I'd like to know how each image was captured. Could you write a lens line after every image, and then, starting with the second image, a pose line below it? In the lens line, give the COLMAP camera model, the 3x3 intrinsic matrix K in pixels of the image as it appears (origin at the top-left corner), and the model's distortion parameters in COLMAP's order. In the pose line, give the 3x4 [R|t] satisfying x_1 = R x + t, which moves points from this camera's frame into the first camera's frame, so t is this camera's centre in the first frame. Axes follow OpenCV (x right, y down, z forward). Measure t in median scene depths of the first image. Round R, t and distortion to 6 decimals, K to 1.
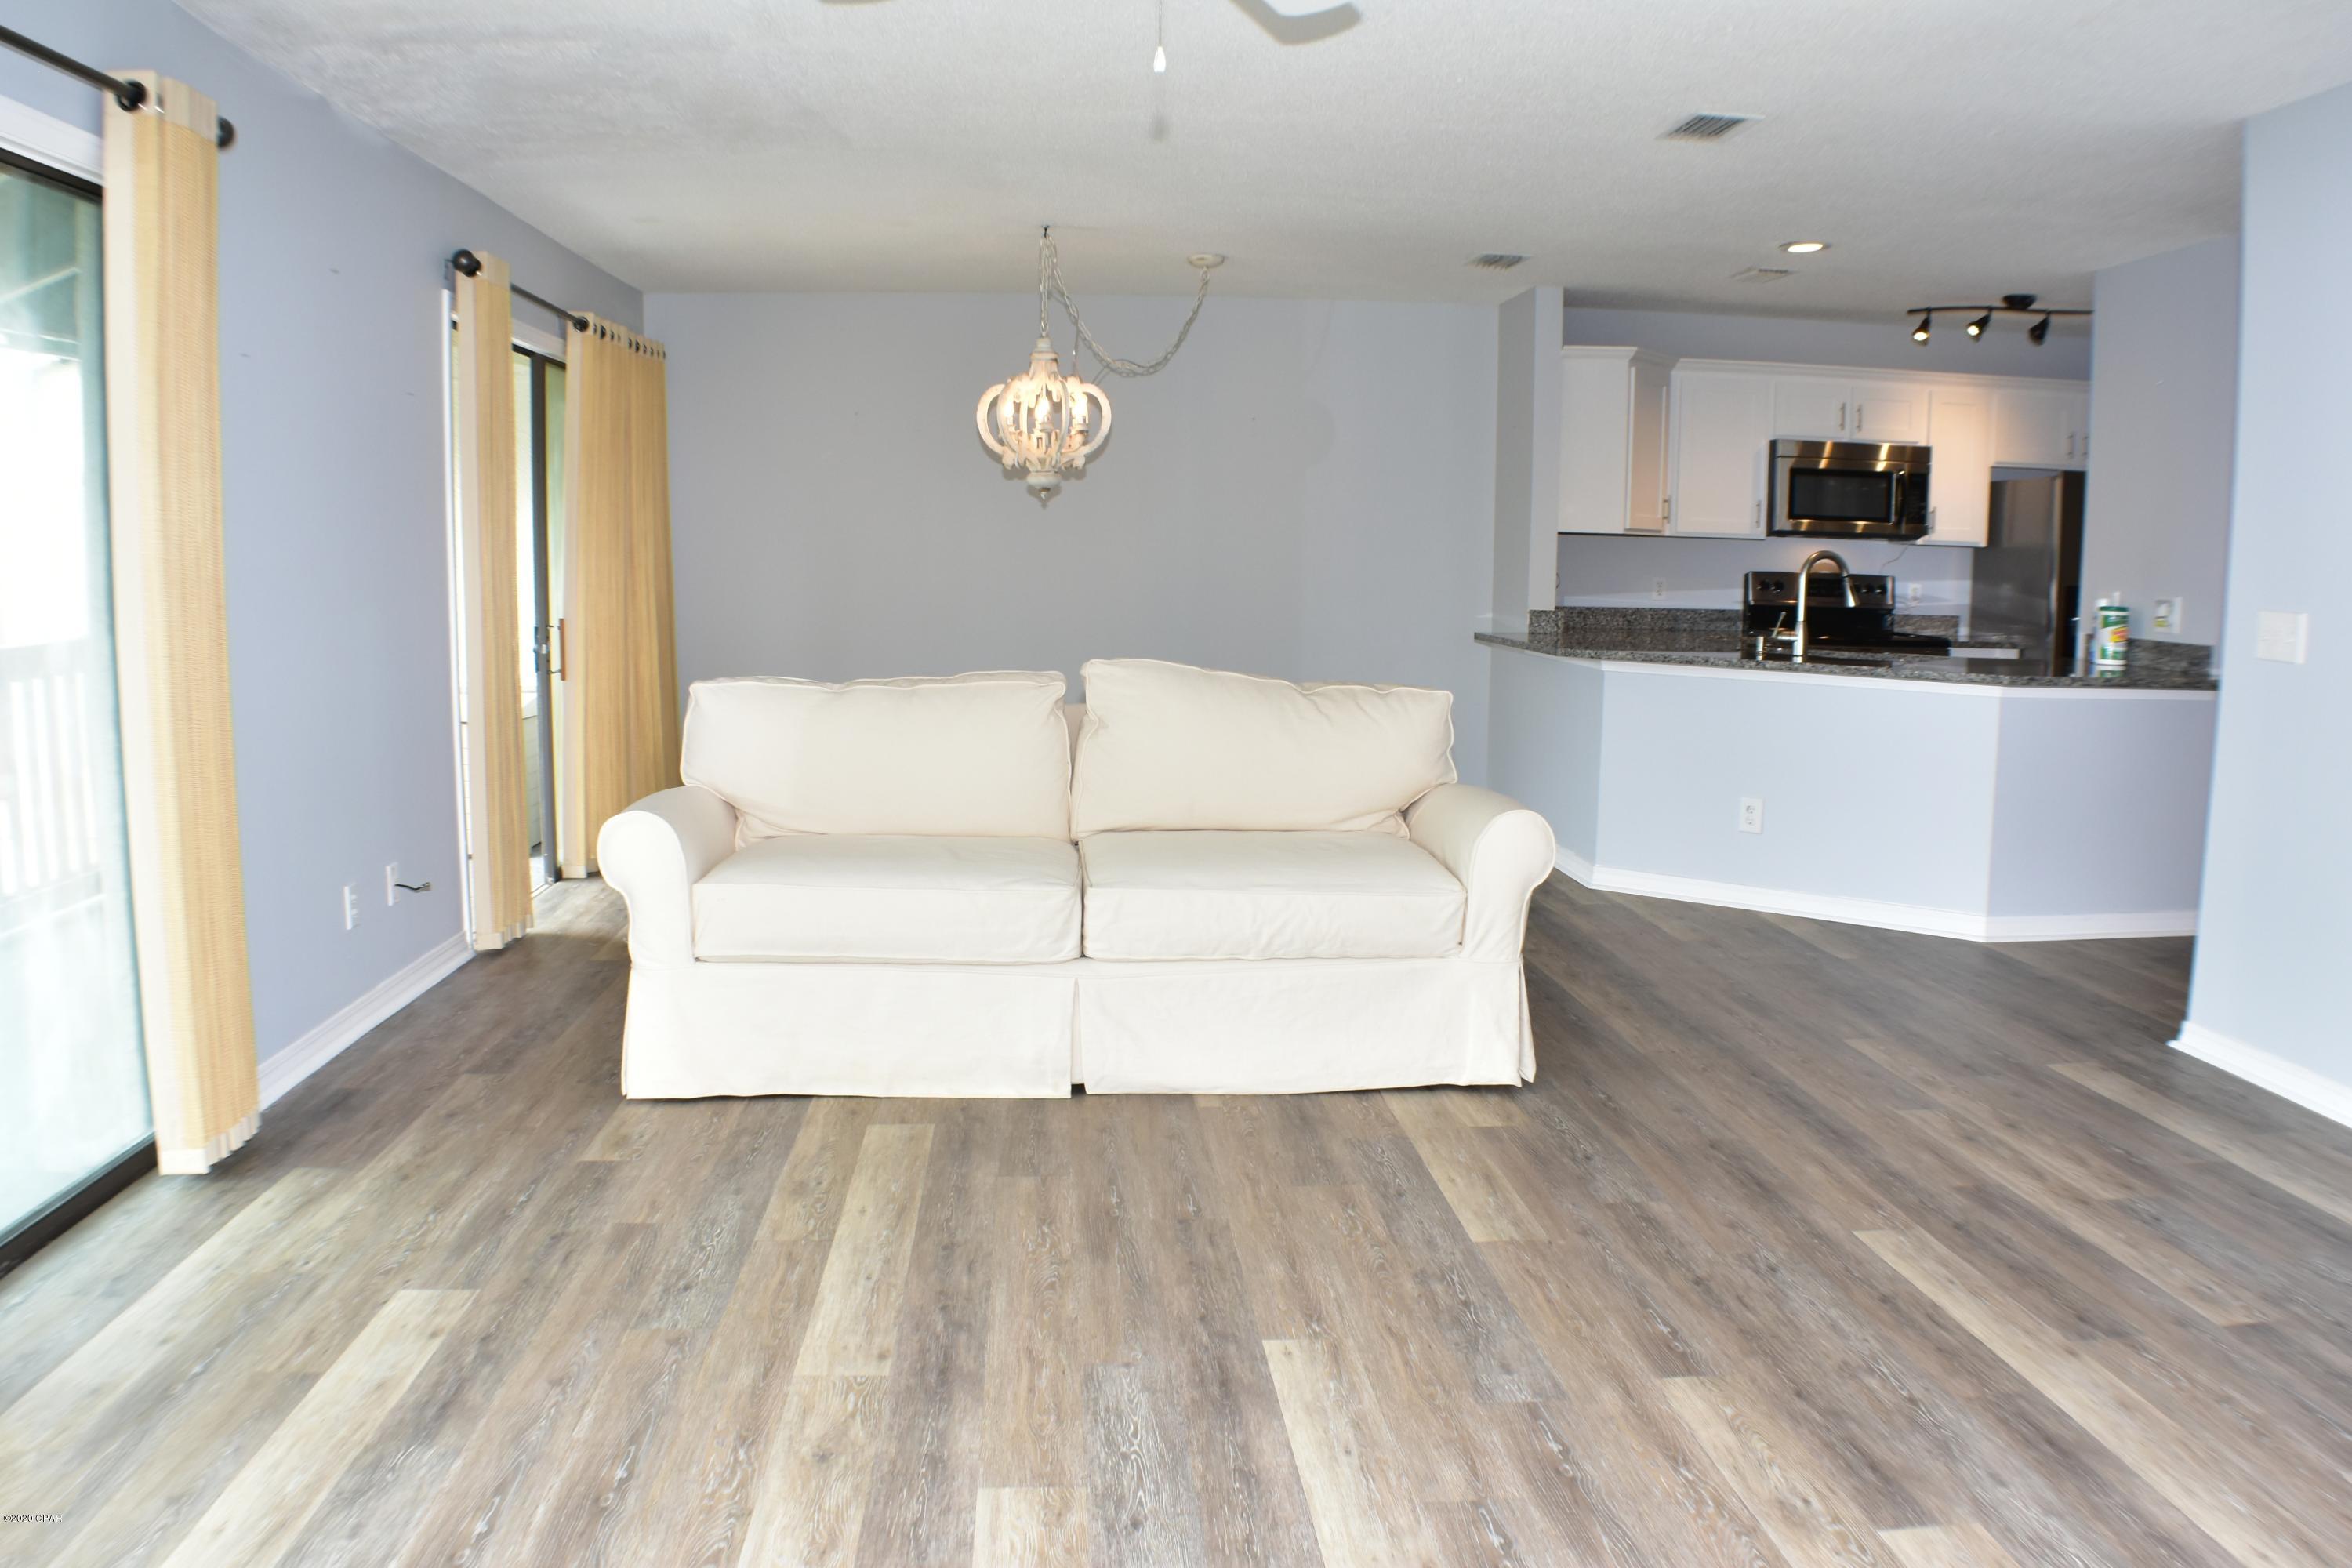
lens RADIAL K [[1762.9, 0, 1185.6], [0, 1762.9, 780.5], [0, 0, 1]] dist [-0.158914, 0.024751]
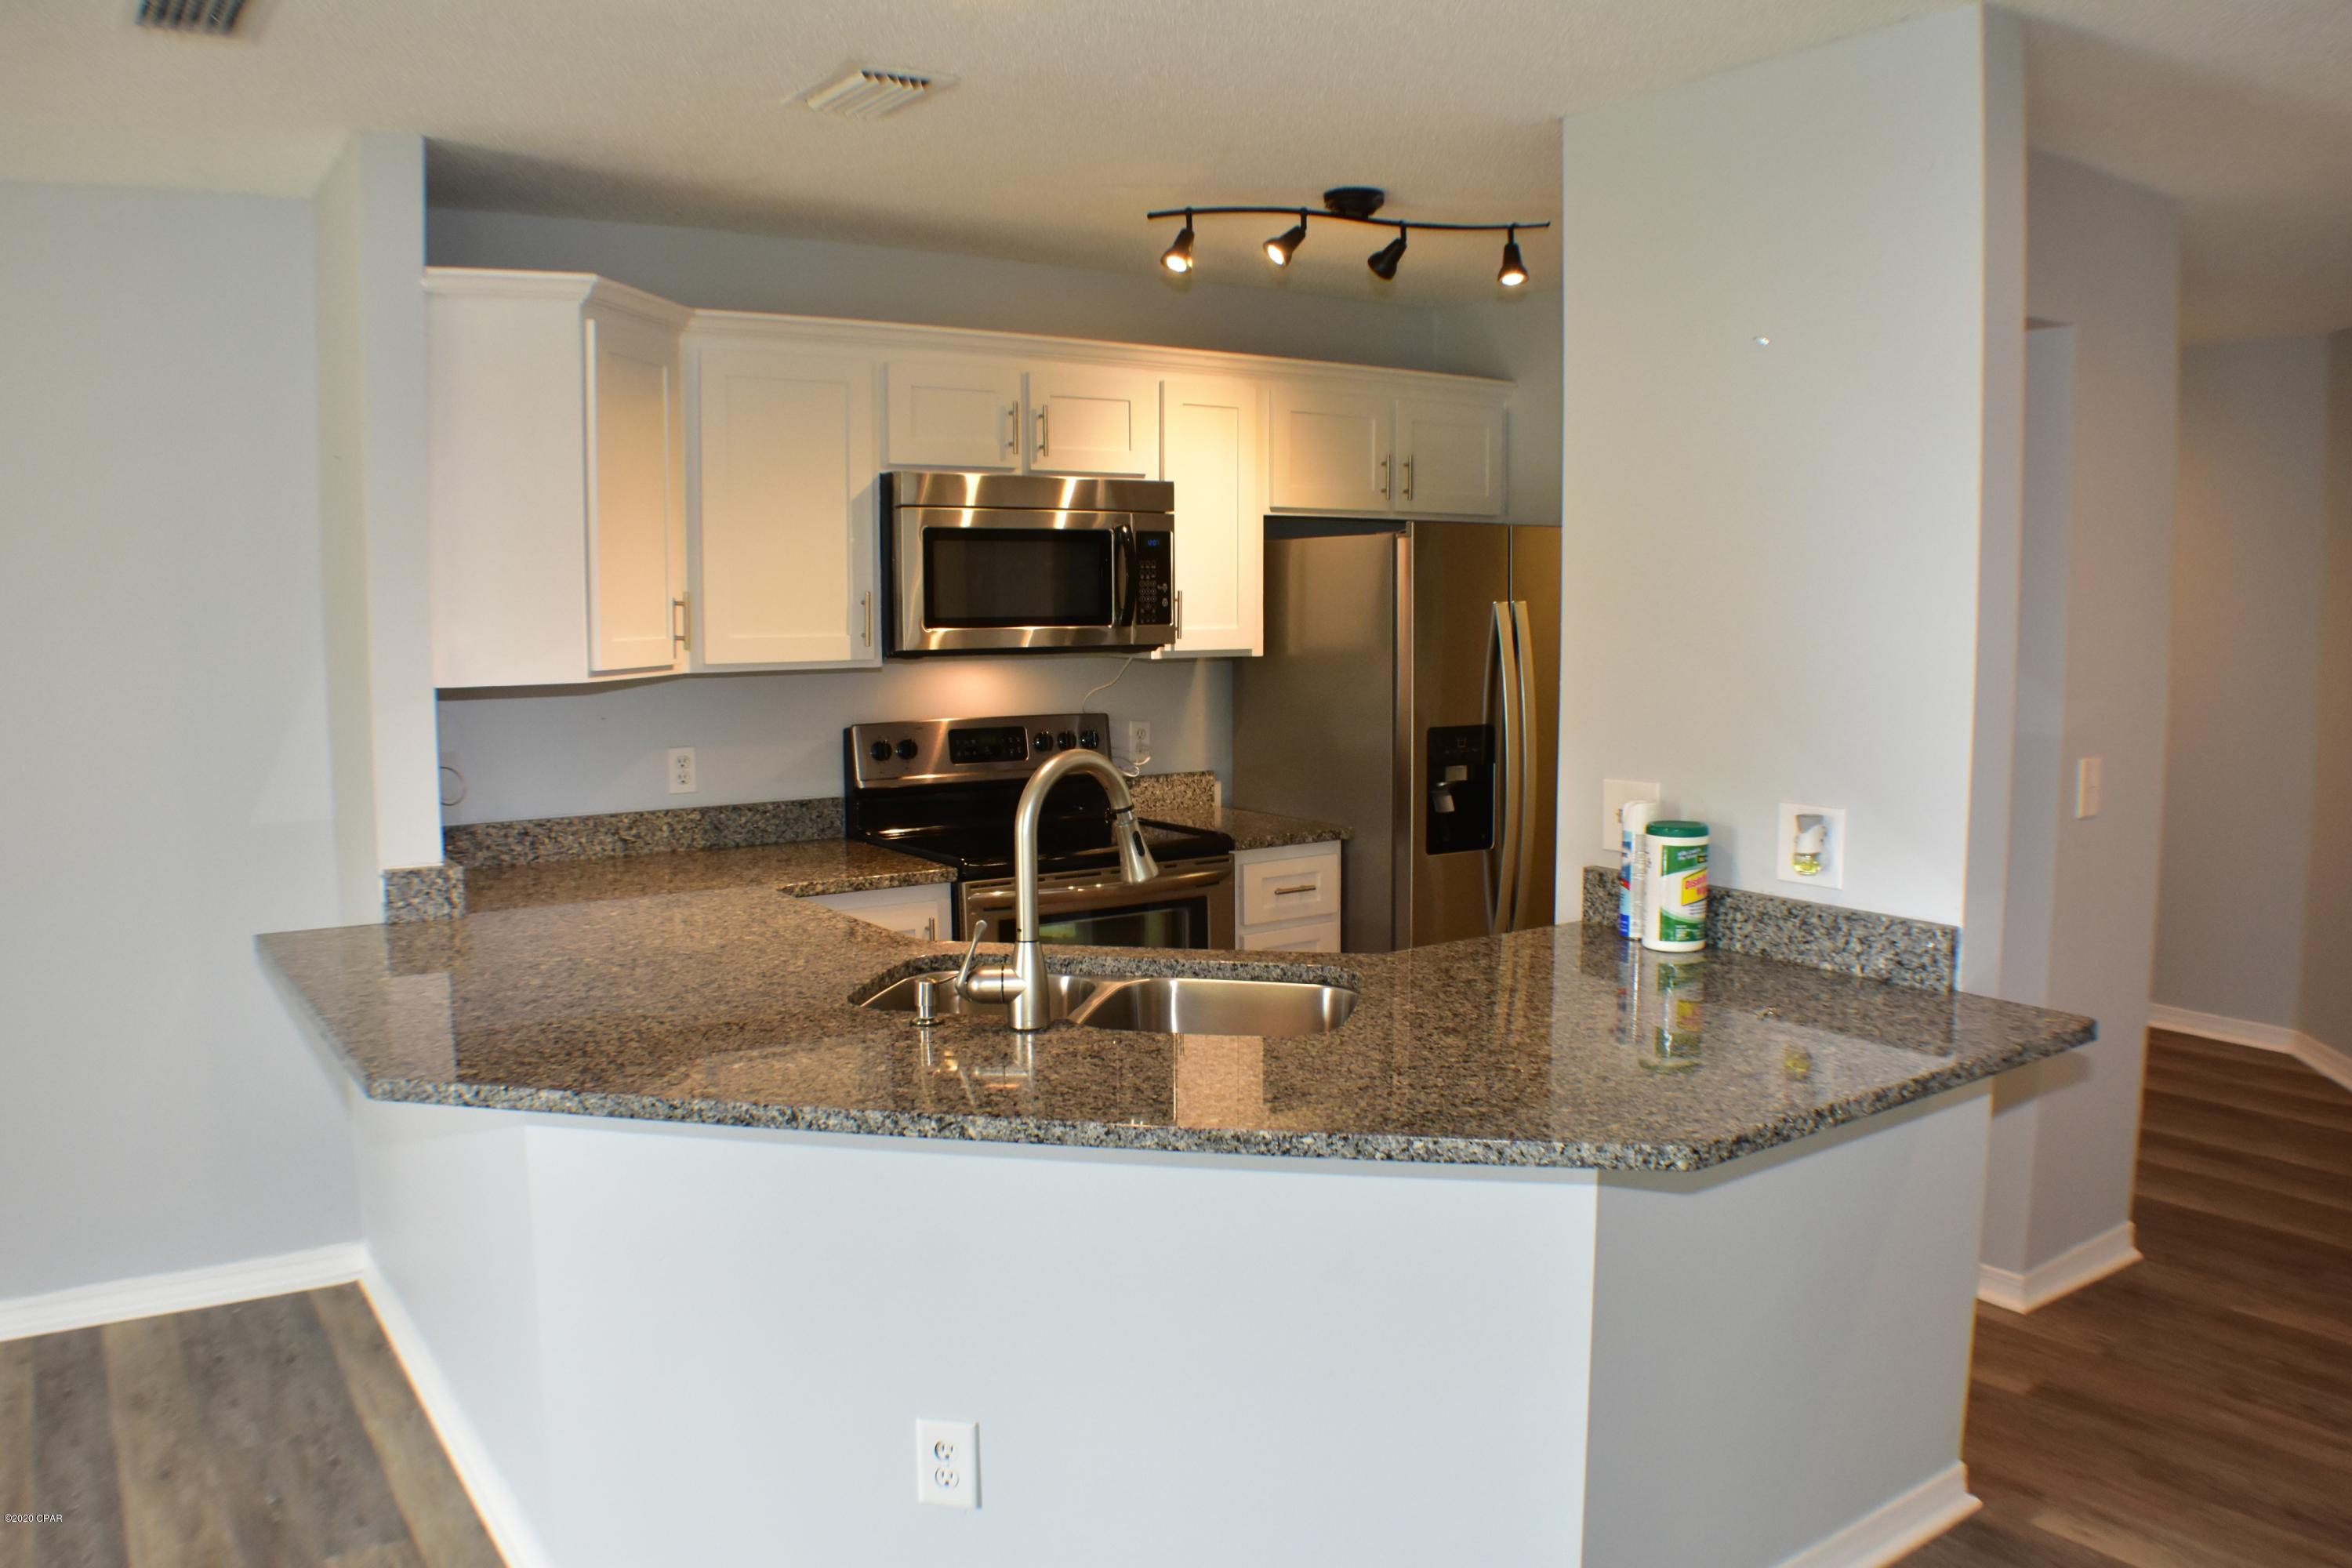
lens RADIAL K [[1762.9, 0, 1166.9], [0, 1762.9, 776.7], [0, 0, 1]] dist [-0.158914, 0.024751]
pose [[0.871401, -0.069114, 0.485678, 0.164898], [0.081740, 0.996642, -0.004831, -0.104706], [-0.483713, 0.043909, 0.874124, 0.539370]]
